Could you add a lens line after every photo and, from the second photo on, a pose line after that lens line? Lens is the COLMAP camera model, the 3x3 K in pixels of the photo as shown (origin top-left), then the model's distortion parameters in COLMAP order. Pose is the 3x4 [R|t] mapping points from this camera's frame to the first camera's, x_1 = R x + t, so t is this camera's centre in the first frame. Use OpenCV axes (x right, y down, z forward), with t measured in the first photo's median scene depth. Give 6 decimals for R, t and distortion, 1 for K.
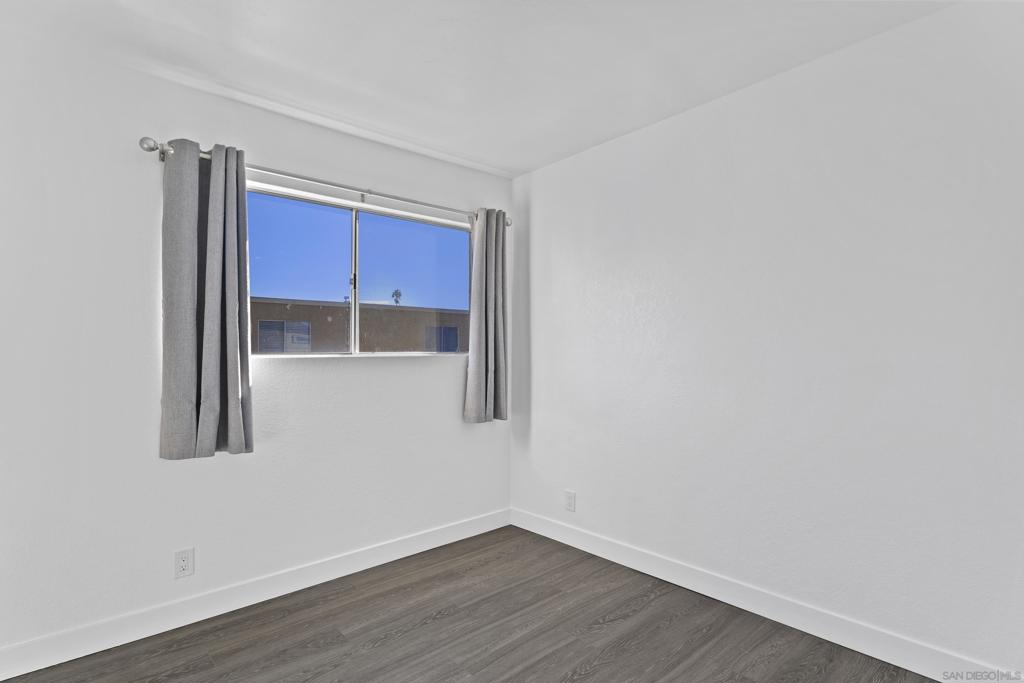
lens RADIAL K [[516.5, 0, 512.6], [0, 516.5, 342.7], [0, 0, 1]] dist [-0.014908, 0.003704]
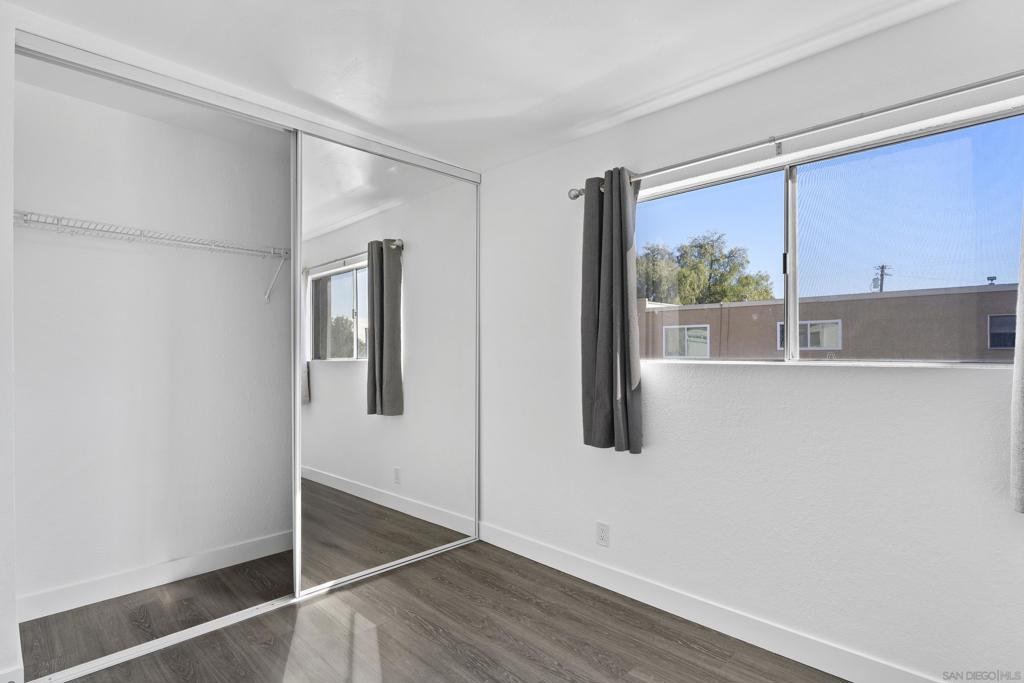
lens RADIAL K [[516.5, 0, 505.0], [0, 516.5, 350.9], [0, 0, 1]] dist [-0.014908, 0.003704]
pose [[0.032483, -0.001979, -0.999470, 0.524119], [0.009699, 0.999952, -0.001665, 0.005085], [0.999425, -0.009640, 0.032501, 0.712068]]
